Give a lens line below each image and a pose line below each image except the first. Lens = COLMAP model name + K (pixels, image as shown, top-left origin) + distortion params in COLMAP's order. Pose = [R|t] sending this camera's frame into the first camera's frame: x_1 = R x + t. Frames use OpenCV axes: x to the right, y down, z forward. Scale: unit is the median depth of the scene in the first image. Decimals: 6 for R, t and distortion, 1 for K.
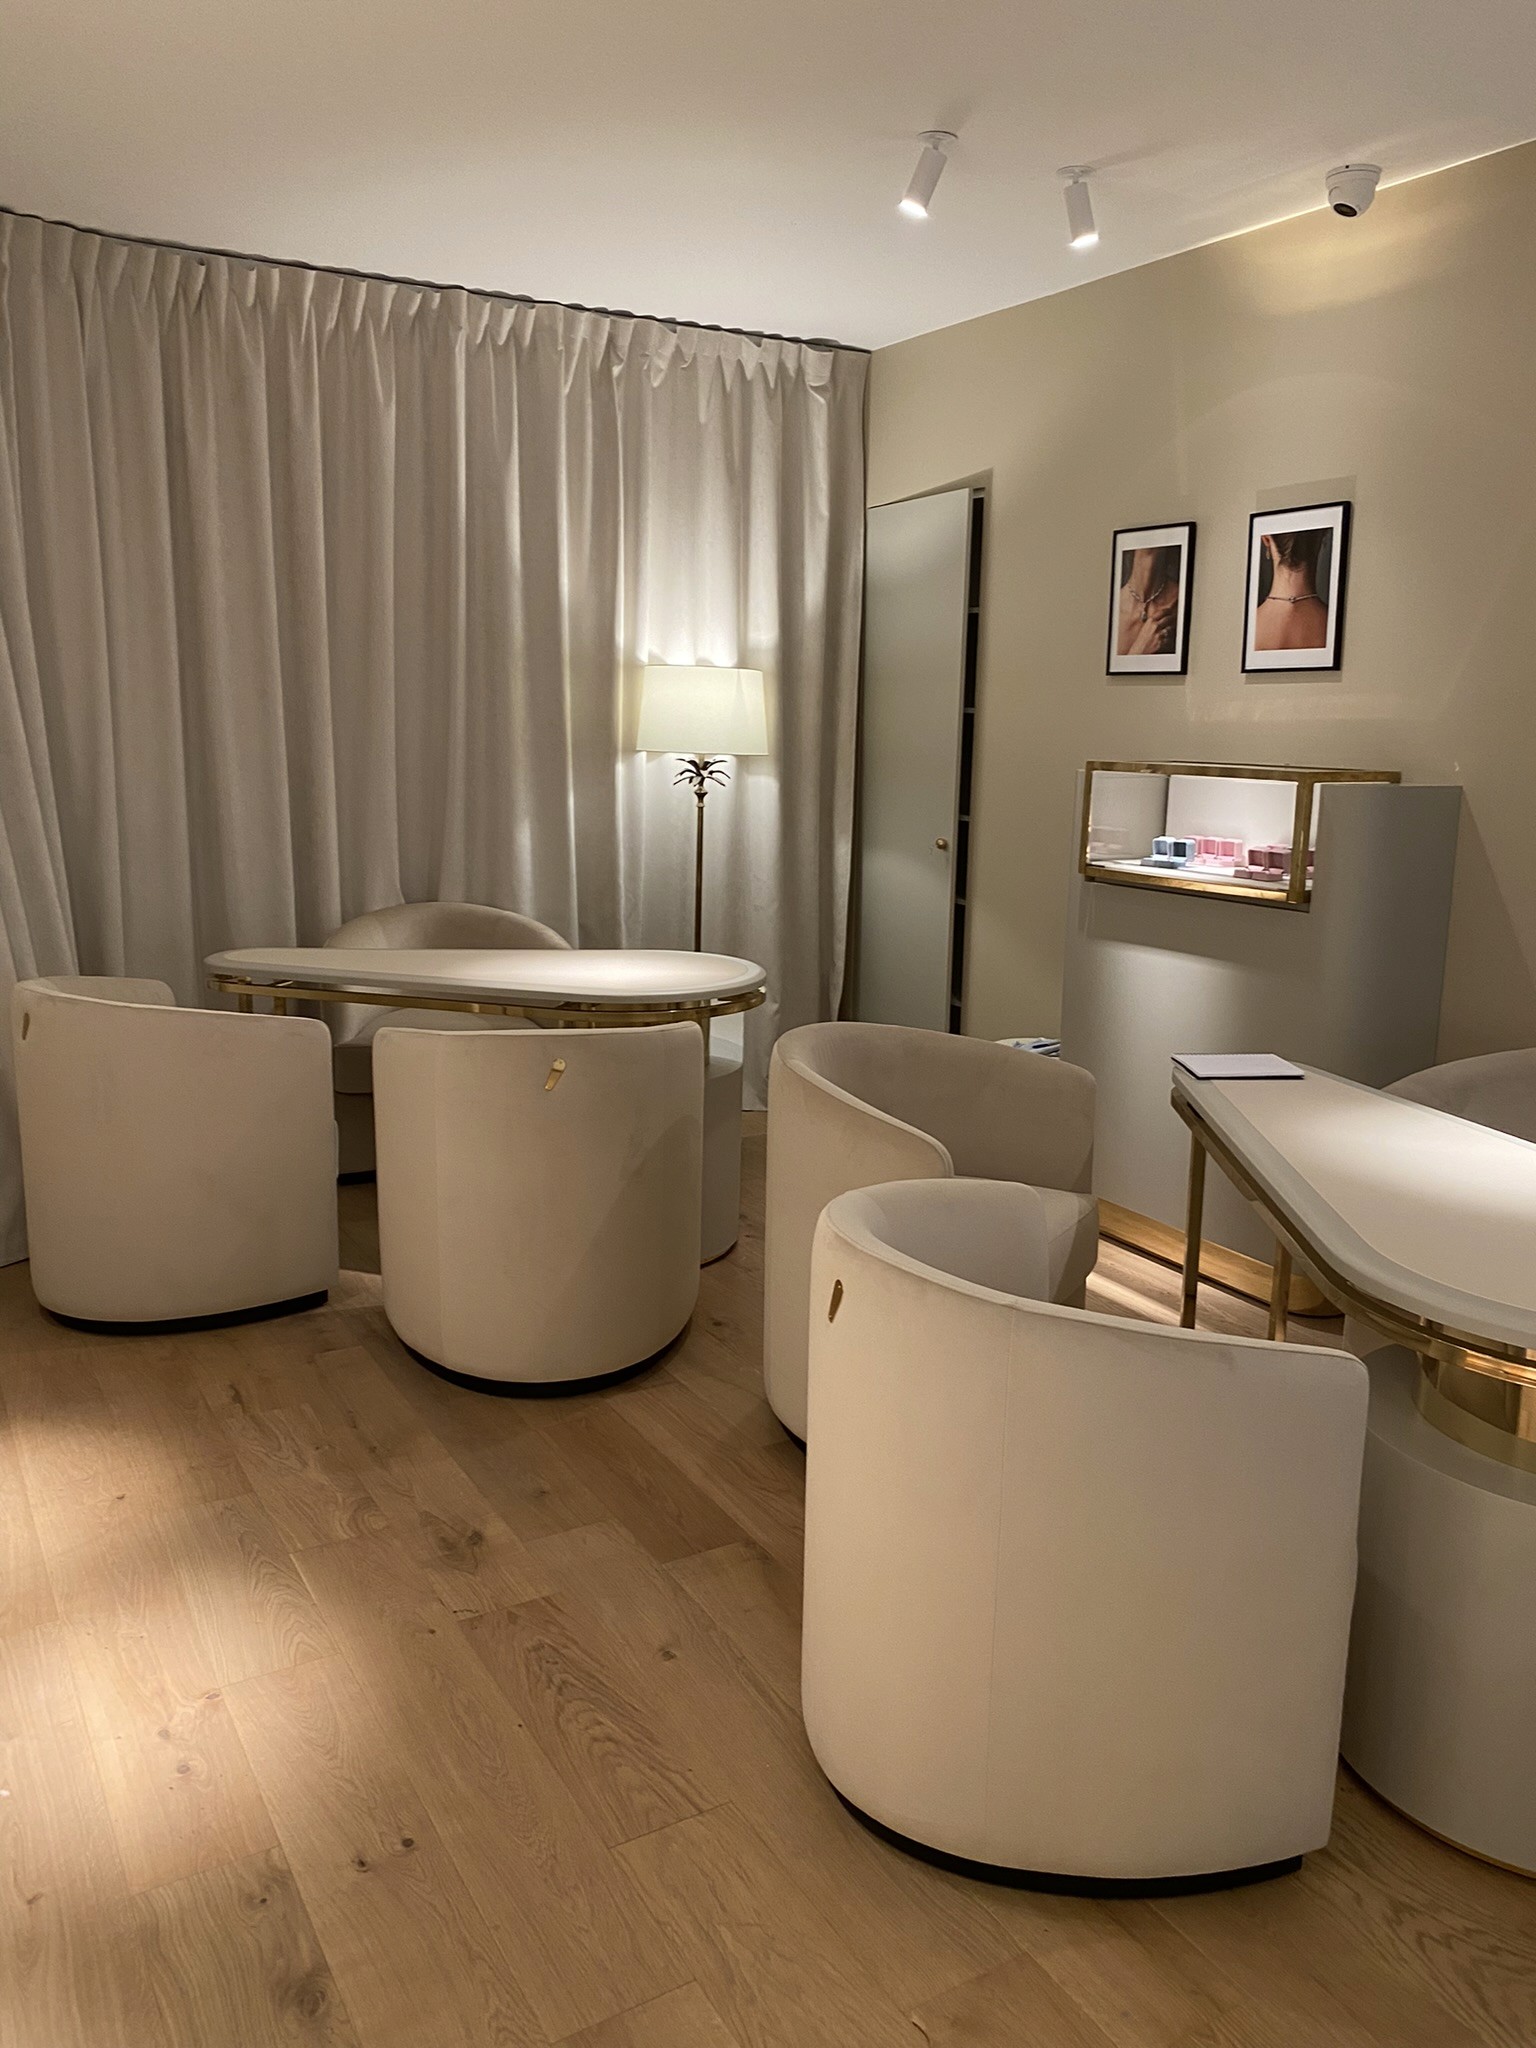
lens RADIAL K [[1563.7, 0, 781.3], [0, 1563.7, 1000.0], [0, 0, 1]] dist [0.002590, -0.010833]
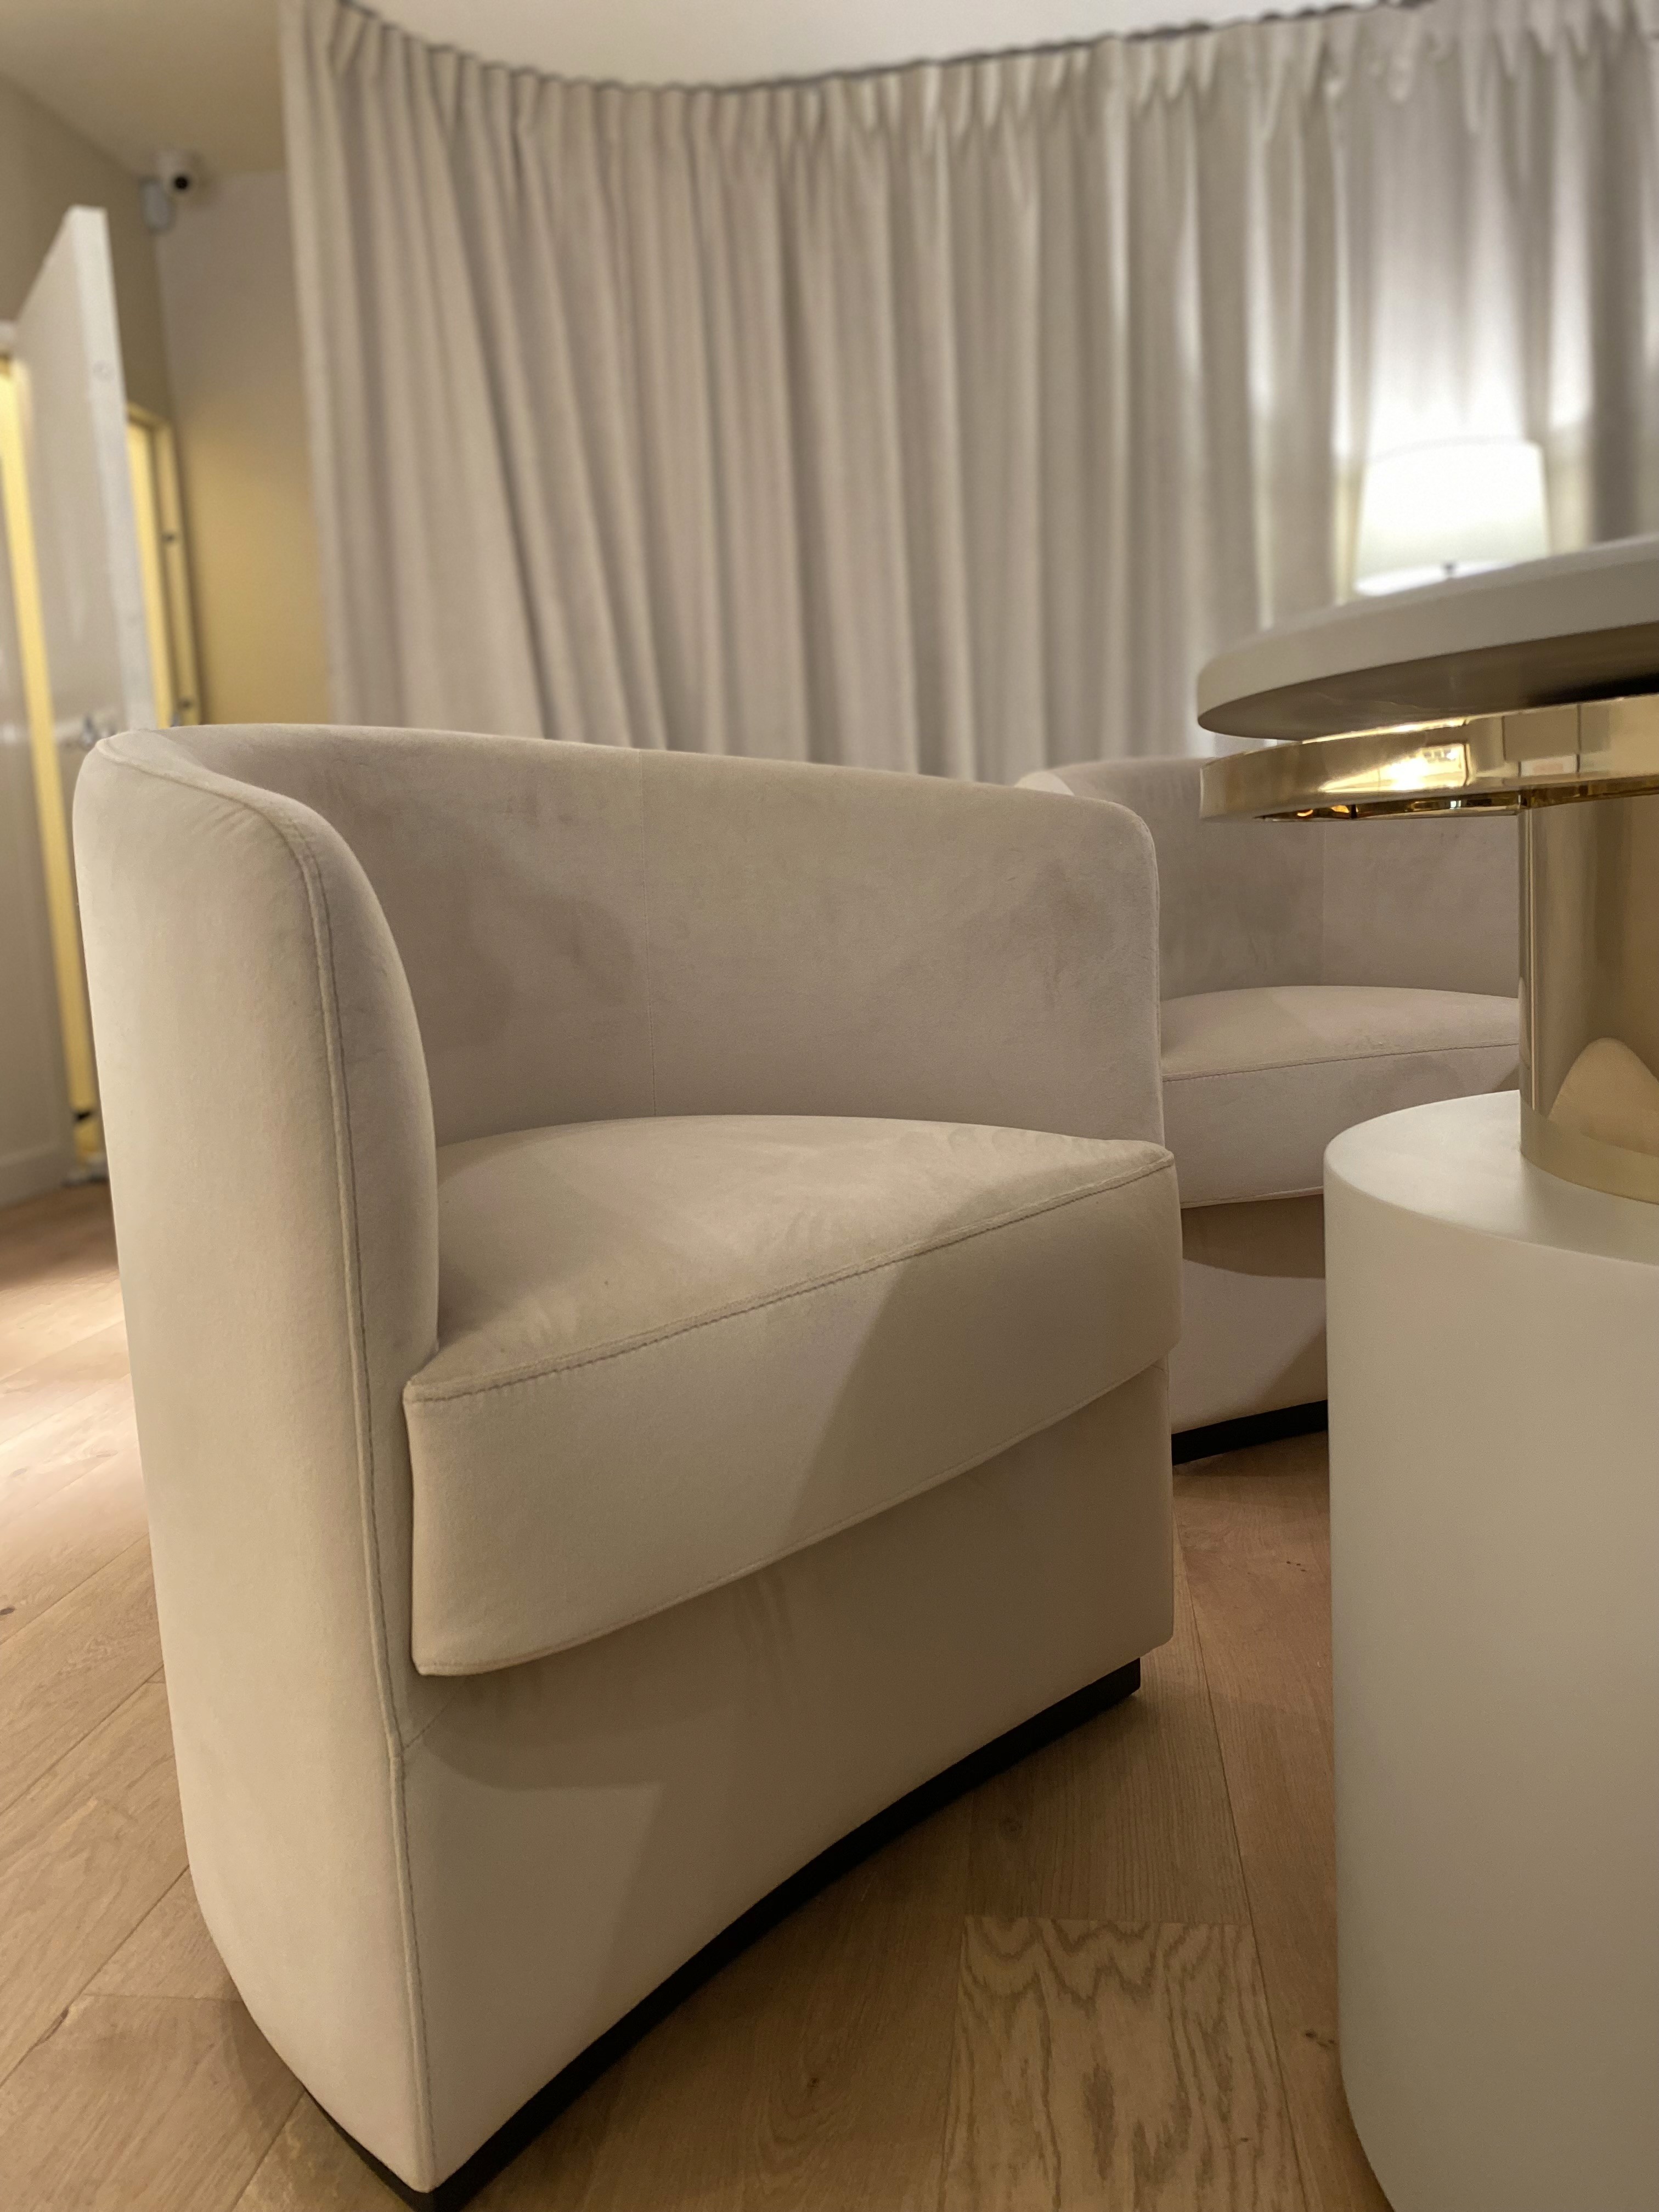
lens RADIAL K [[1697.0, 0, 827.1], [0, 1697.0, 1081.8], [0, 0, 1]] dist [-0.001706, 0.003337]
pose [[0.781070, 0.015109, -0.624261, 0.284702], [-0.044838, 0.998484, -0.031934, 0.146046], [0.622832, 0.052933, 0.780563, 0.296890]]
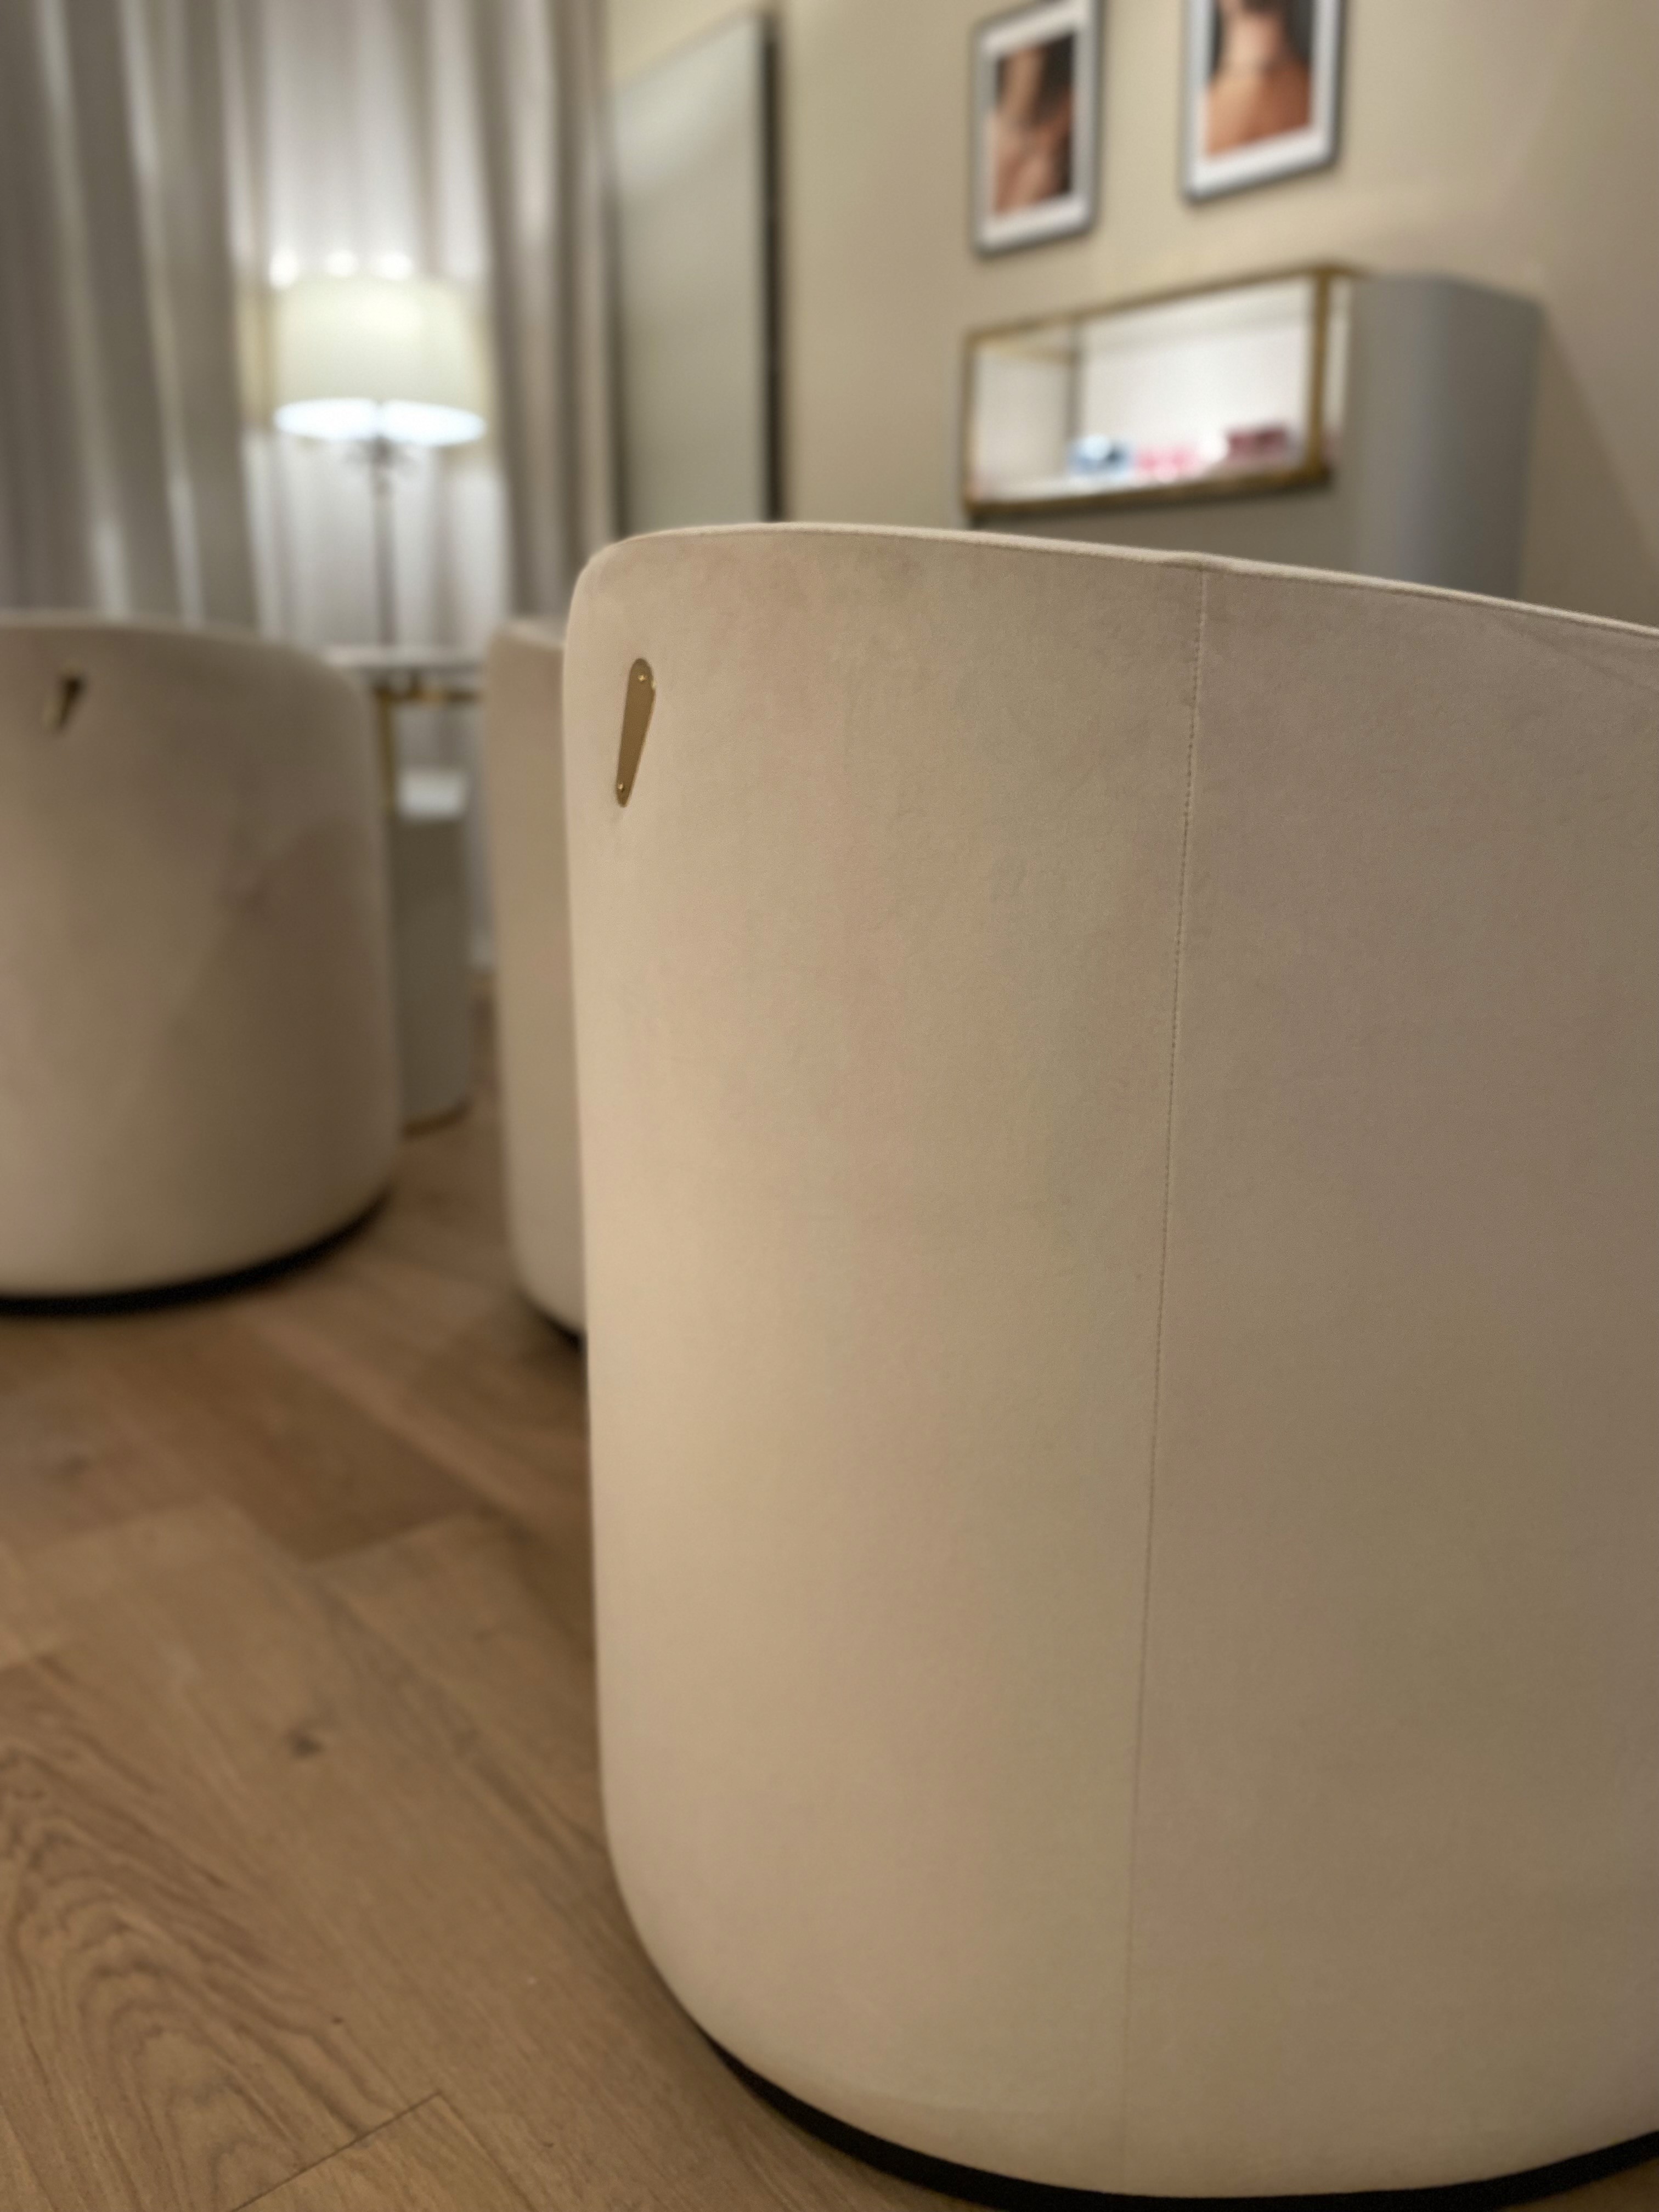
lens RADIAL K [[1745.2, 0, 823.1], [0, 1745.2, 1072.3], [0, 0, 1]] dist [0.007955, -0.005967]
pose [[0.986059, -0.060014, 0.155199, 0.005218], [0.053294, 0.997467, 0.047102, 0.124995], [-0.157633, -0.038174, 0.986760, 0.290857]]
